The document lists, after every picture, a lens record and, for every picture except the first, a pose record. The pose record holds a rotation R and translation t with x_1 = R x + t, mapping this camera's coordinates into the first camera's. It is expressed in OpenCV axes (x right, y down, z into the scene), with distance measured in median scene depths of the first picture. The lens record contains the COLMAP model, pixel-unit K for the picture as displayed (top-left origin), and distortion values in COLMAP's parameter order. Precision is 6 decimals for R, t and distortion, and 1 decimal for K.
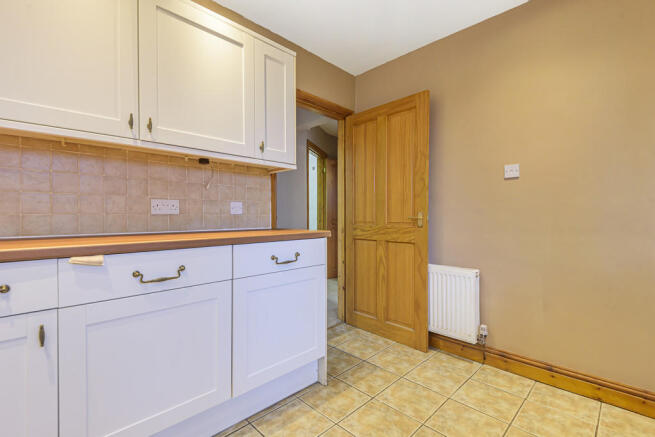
lens RADIAL K [[295.4, 0, 328.9], [0, 295.4, 219.7], [0, 0, 1]] dist [0.010898, -0.003828]
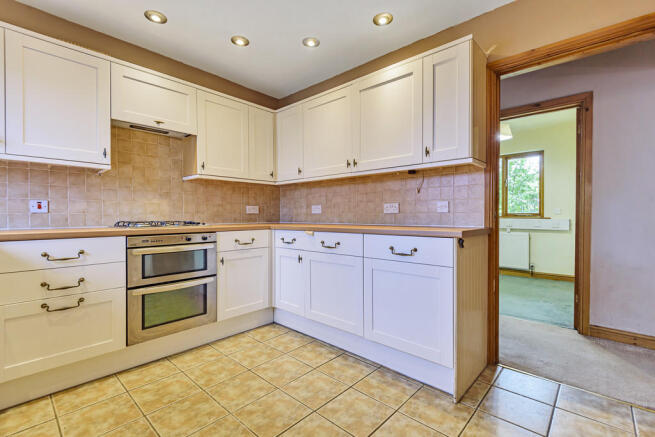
lens RADIAL K [[295.4, 0, 326.5], [0, 295.4, 219.5], [0, 0, 1]] dist [0.010898, -0.003828]
pose [[0.048965, 0.014205, -0.998699, 0.972644], [-0.011731, 0.999838, 0.013646, -0.002560], [0.998732, 0.011048, 0.049124, 0.637137]]
